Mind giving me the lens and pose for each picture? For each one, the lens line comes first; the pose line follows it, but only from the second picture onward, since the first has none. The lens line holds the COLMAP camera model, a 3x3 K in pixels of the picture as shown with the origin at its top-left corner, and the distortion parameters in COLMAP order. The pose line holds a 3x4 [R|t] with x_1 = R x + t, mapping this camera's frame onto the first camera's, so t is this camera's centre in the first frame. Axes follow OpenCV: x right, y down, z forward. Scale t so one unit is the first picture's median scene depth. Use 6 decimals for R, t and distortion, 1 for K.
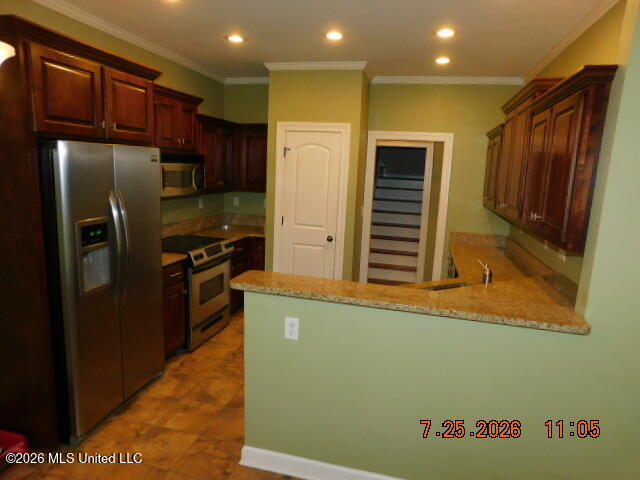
lens RADIAL K [[427.5, 0, 319.3], [0, 427.5, 239.6], [0, 0, 1]] dist [-0.001604, -0.000345]
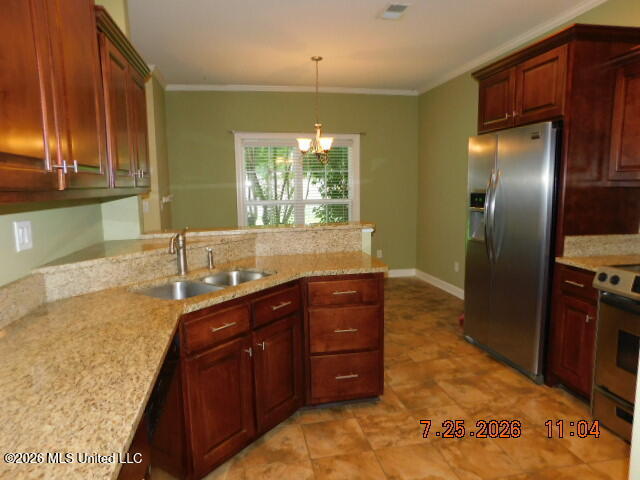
lens RADIAL K [[427.5, 0, 319.5], [0, 427.5, 240.6], [0, 0, 1]] dist [-0.001604, -0.000345]
pose [[-0.902738, 0.022095, -0.429623, 0.464436], [-0.101746, 0.959380, 0.263131, -0.170166], [0.417985, 0.281250, -0.863821, 1.718586]]
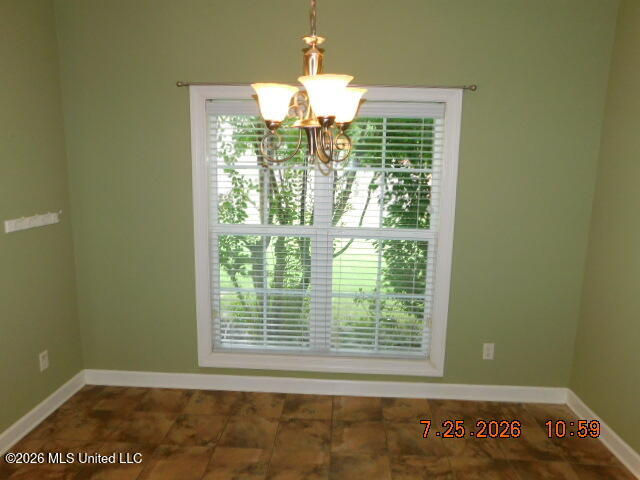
lens RADIAL K [[447.5, 0, 319.9], [0, 447.5, 240.7], [0, 0, 1]] dist [0.000626, 0.000464]
pose [[-0.978261, -0.036807, -0.204086, 0.167540], [-0.101933, 0.942378, 0.318644, -0.139457], [0.180598, 0.332520, -0.925643, 1.261243]]
